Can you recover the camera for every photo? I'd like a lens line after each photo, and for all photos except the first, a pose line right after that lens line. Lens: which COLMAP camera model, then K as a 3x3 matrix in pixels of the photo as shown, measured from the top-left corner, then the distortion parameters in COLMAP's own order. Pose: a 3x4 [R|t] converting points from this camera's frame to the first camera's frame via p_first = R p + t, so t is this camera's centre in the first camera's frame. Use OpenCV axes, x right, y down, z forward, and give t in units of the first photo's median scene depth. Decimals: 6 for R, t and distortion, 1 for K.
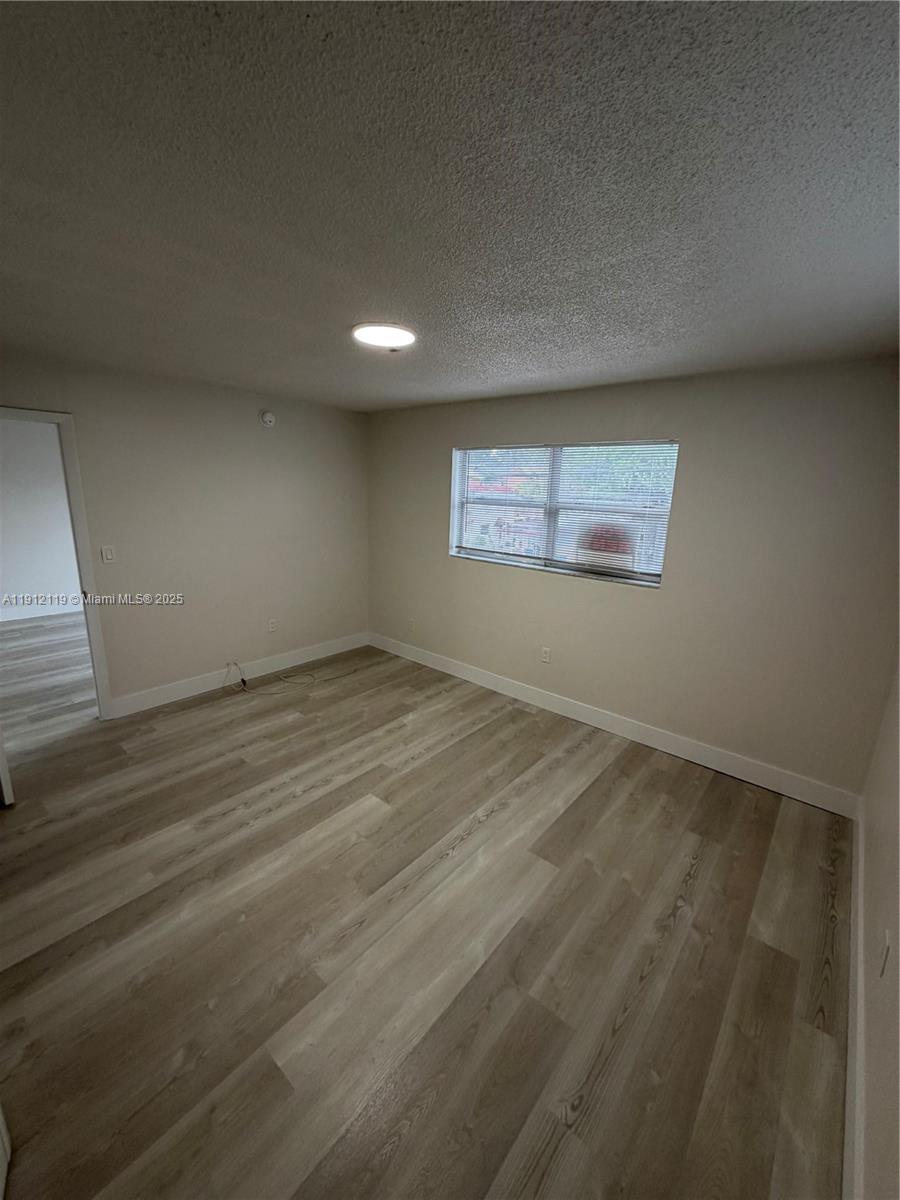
lens RADIAL K [[478.2, 0, 448.2], [0, 478.2, 597.0], [0, 0, 1]] dist [-0.001442, 0.000091]
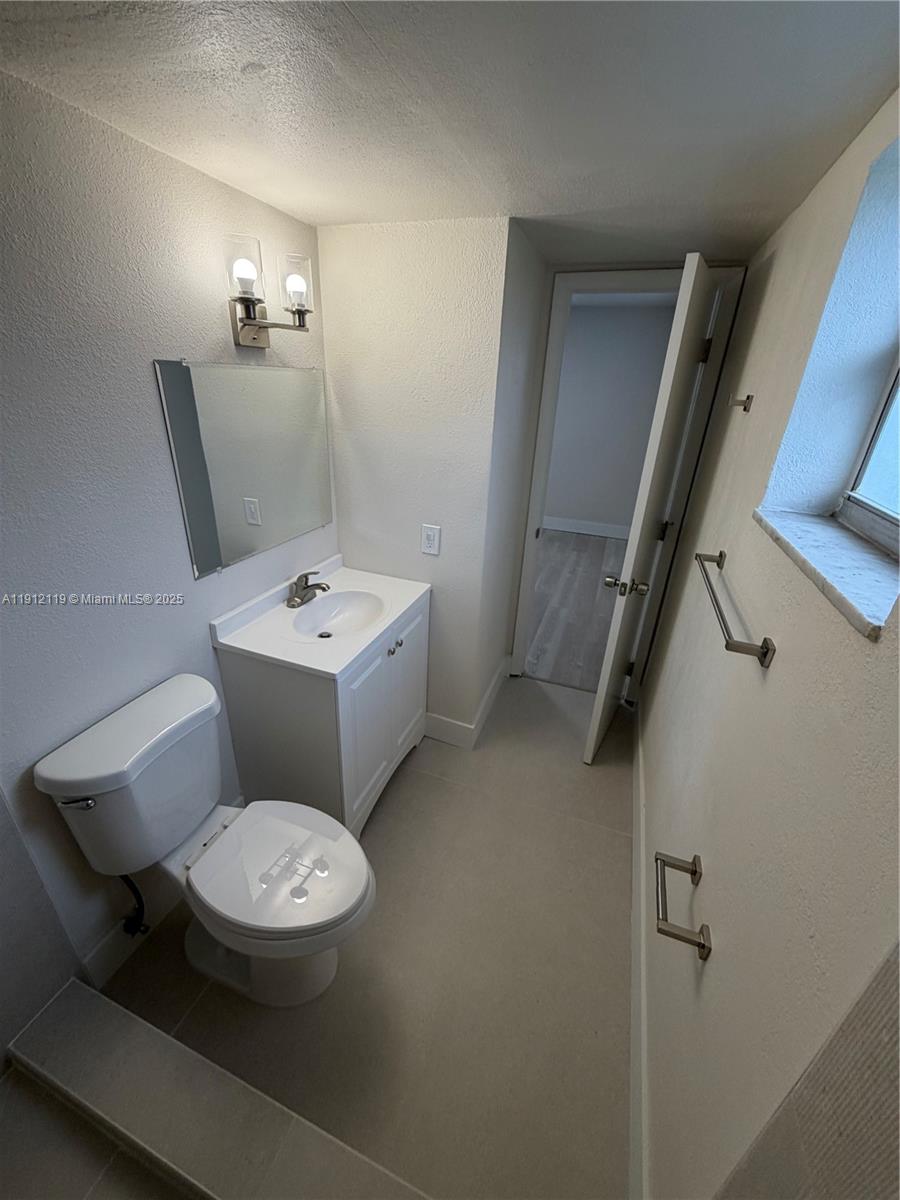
lens RADIAL K [[478.2, 0, 448.2], [0, 478.2, 597.0], [0, 0, 1]] dist [-0.001442, 0.000091]
pose [[0.937099, -0.139940, 0.319784, -0.656637], [0.068973, 0.972292, 0.223363, 0.168371], [-0.342181, -0.187257, 0.920786, -0.727798]]
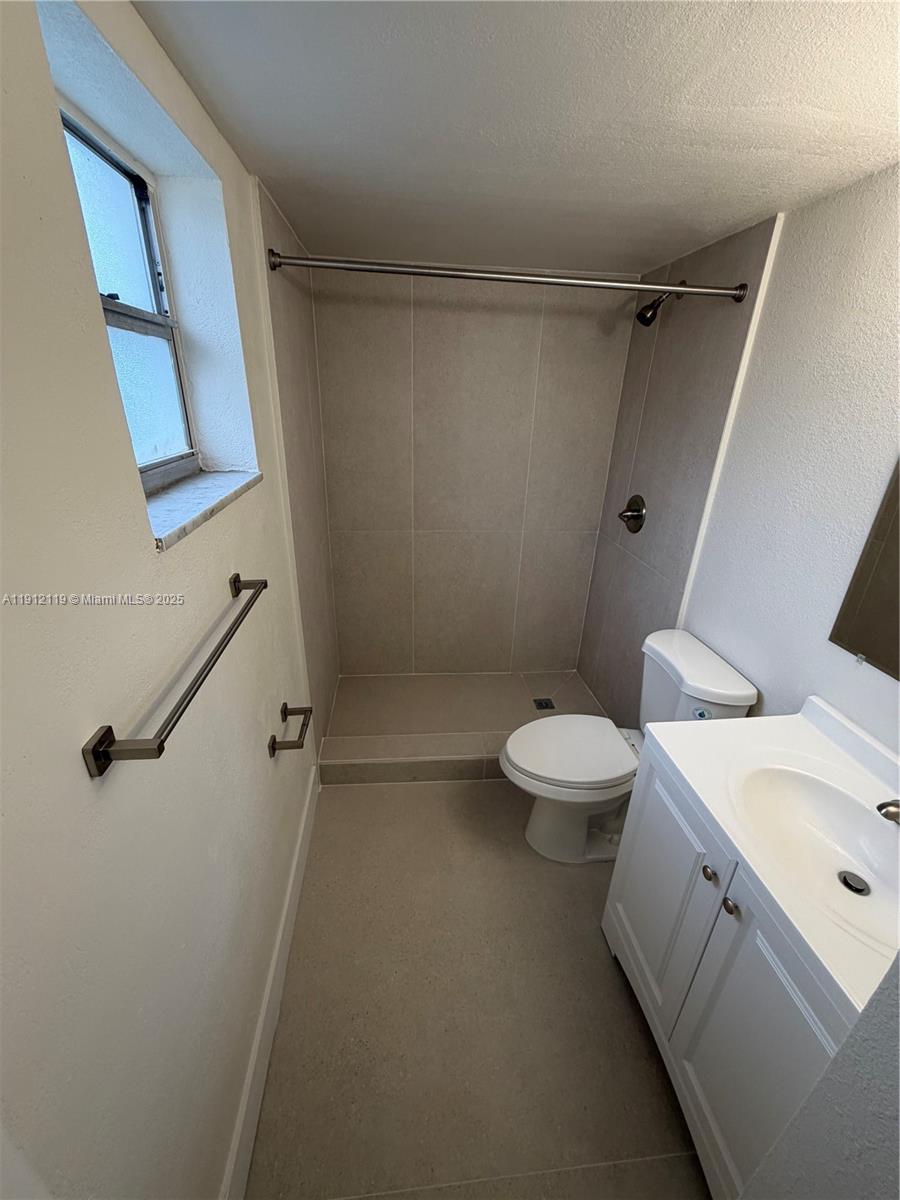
lens RADIAL K [[478.2, 0, 448.2], [0, 478.2, 597.0], [0, 0, 1]] dist [-0.001442, 0.000091]
pose [[-0.685277, 0.240334, -0.687484, -0.191628], [-0.213773, 0.836019, 0.505346, 0.062301], [0.696201, 0.493267, -0.521528, -0.165272]]
